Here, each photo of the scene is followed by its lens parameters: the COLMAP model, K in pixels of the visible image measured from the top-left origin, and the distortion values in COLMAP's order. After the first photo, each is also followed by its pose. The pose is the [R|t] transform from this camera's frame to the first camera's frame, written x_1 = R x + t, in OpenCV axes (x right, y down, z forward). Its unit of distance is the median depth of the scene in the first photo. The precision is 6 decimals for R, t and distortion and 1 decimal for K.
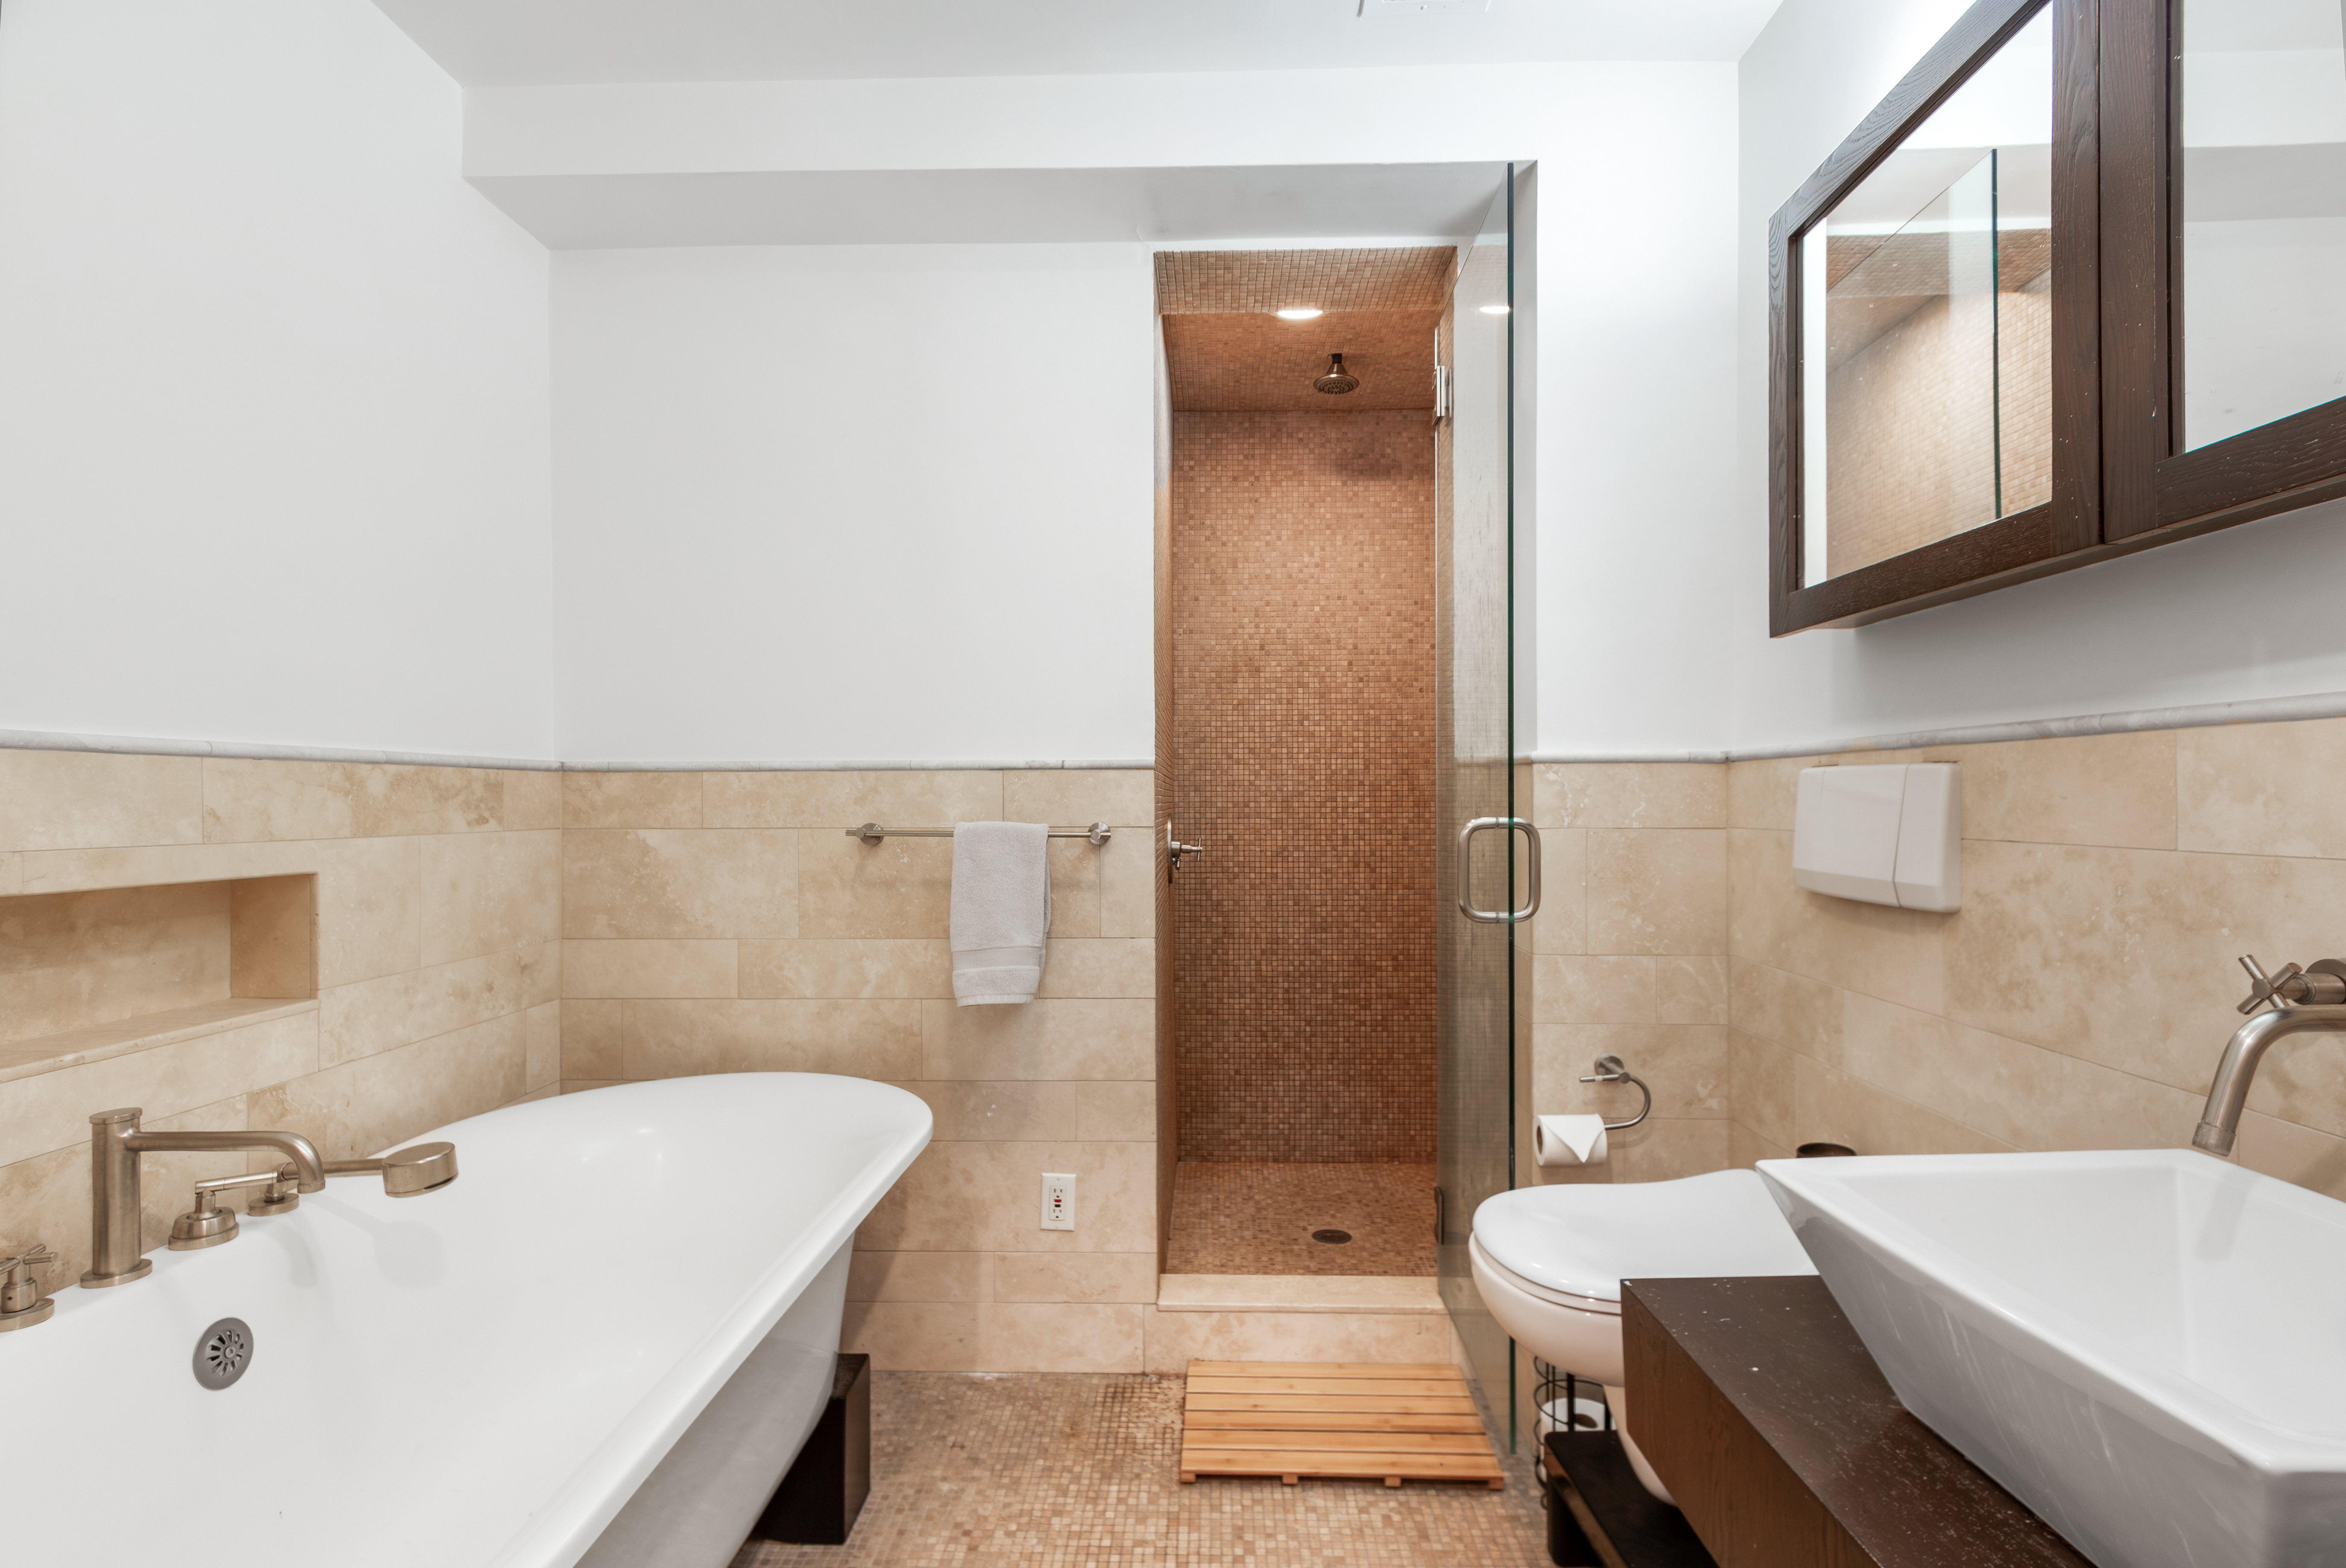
lens RADIAL K [[1120.9, 0, 1173.0], [0, 1120.9, 784.0], [0, 0, 1]] dist [0.027179, -0.010939]
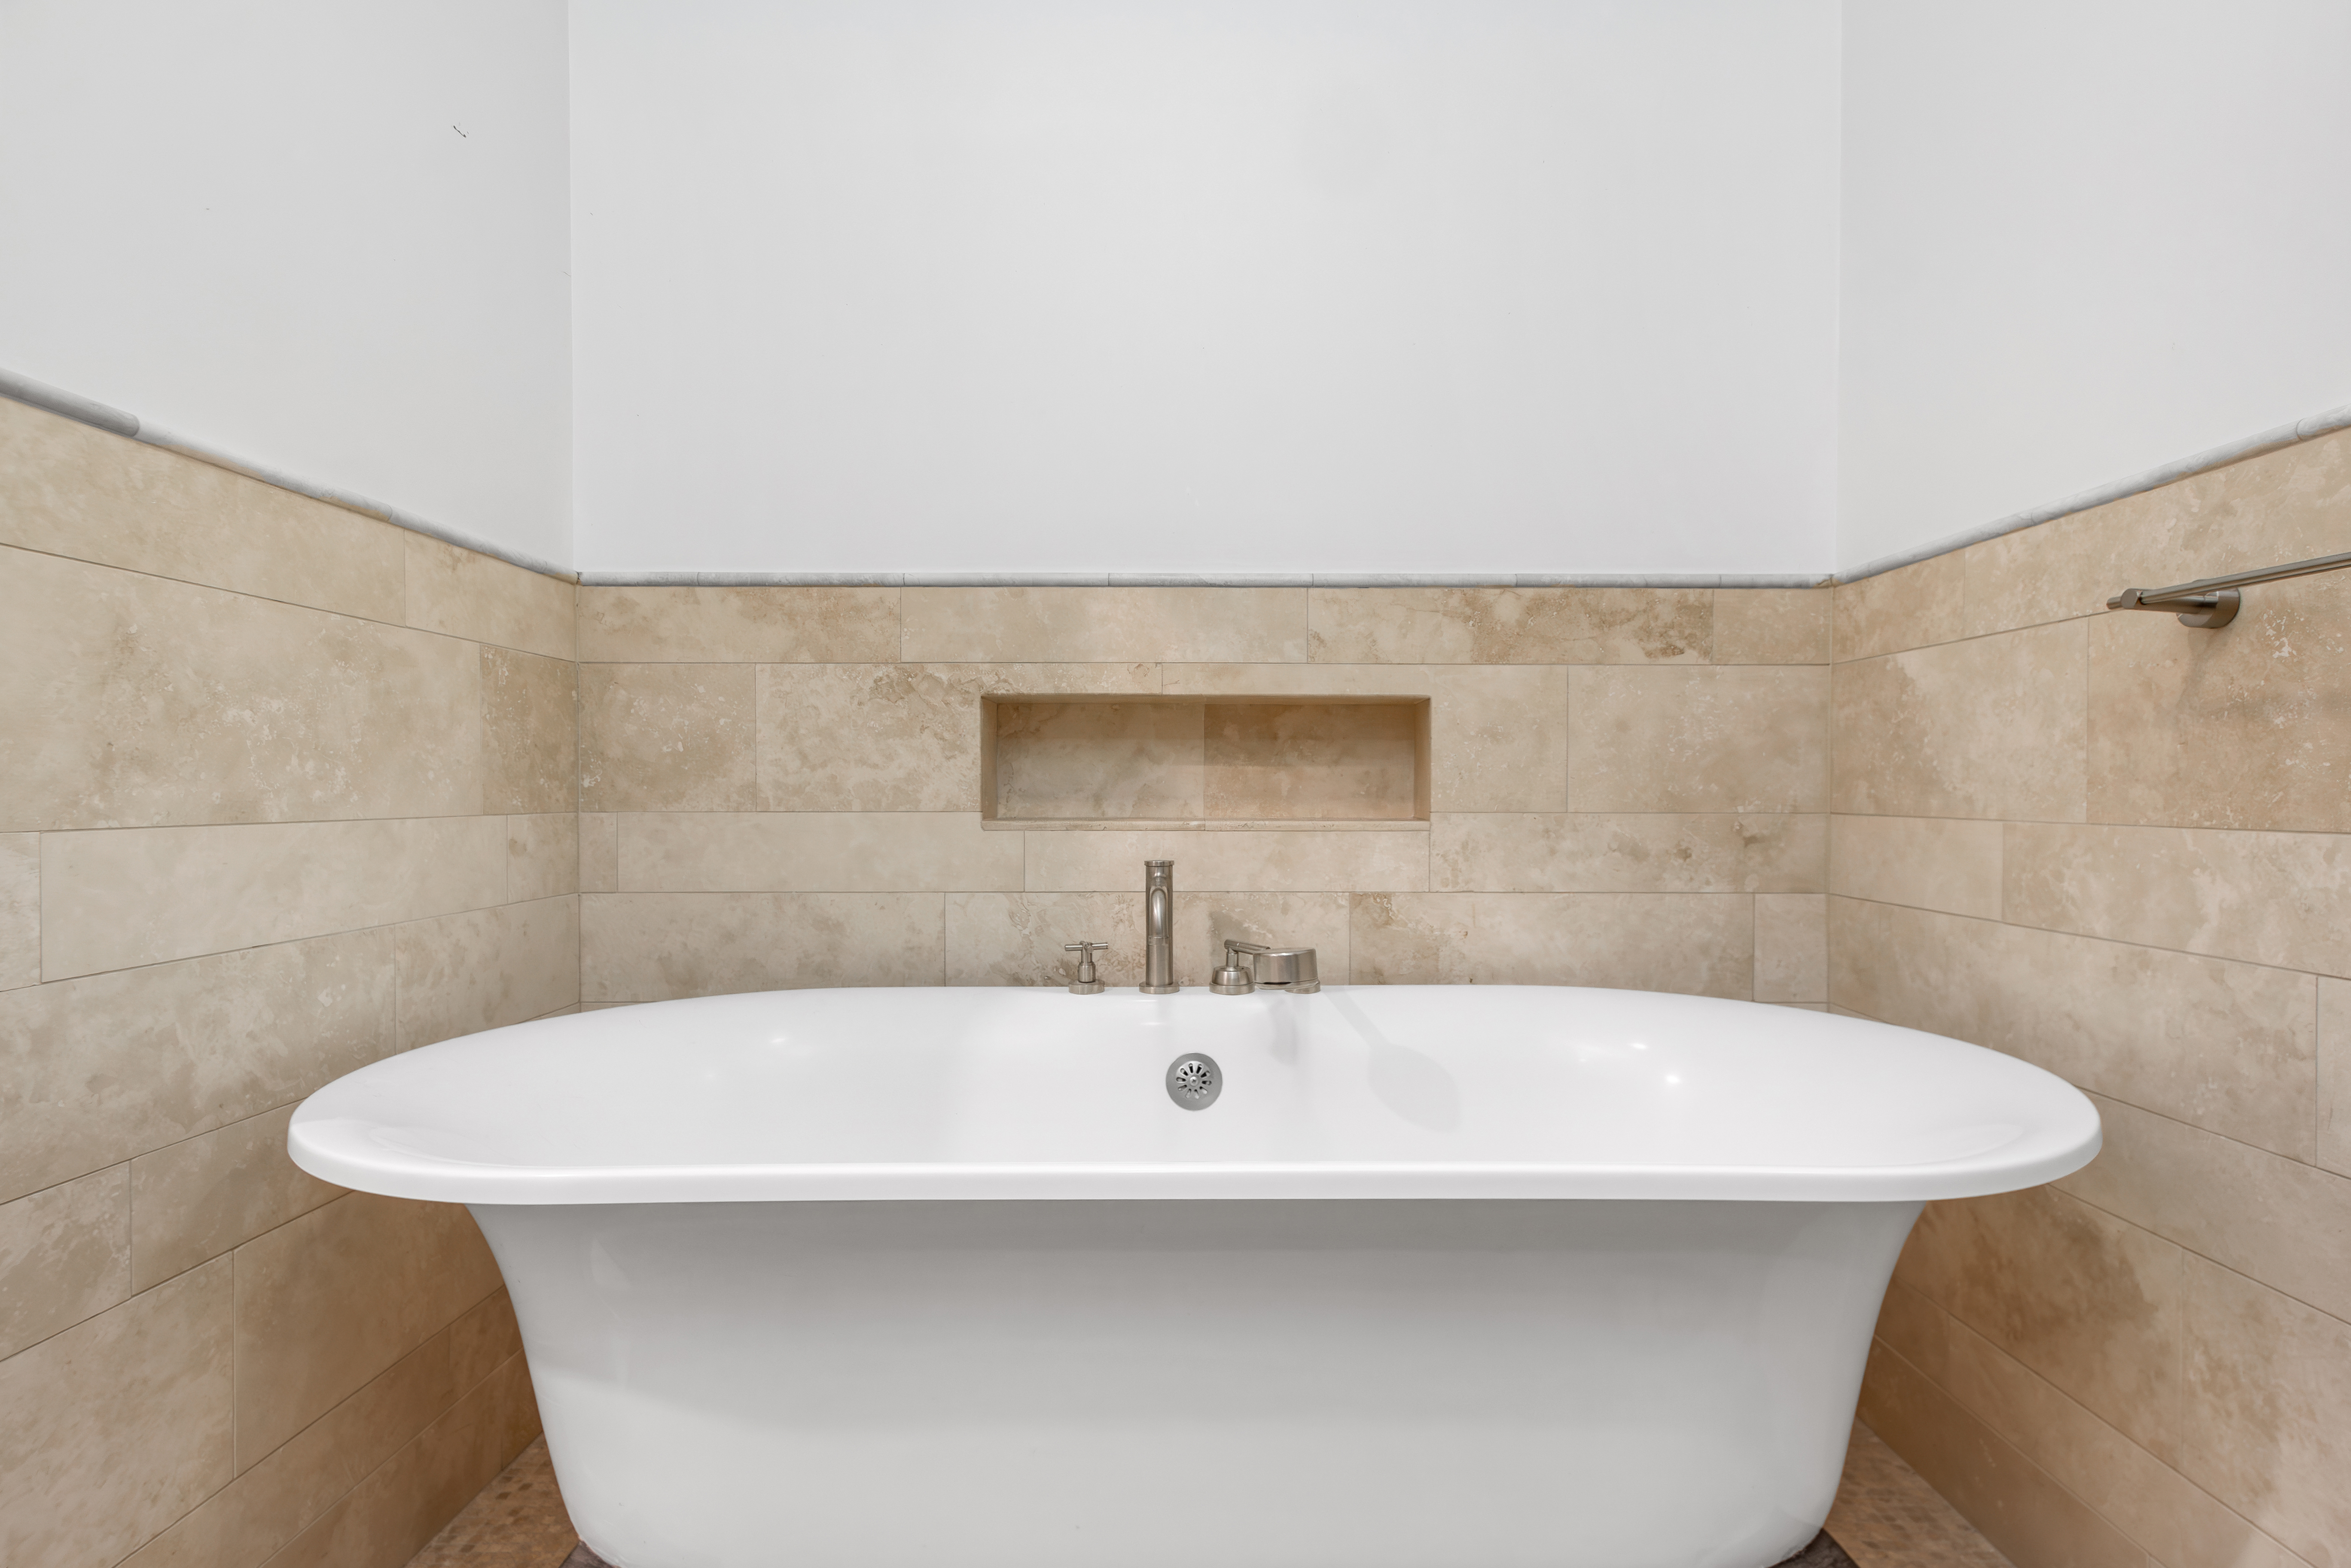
lens RADIAL K [[1123.1, 0, 1175.5], [0, 1123.1, 784.0], [0, 0, 1]] dist [0.027179, -0.010939]
pose [[0.049818, 0.004761, -0.998747, 0.196545], [0.008382, 0.999951, 0.005185, 0.121500], [0.998723, -0.008630, 0.049776, 0.589196]]
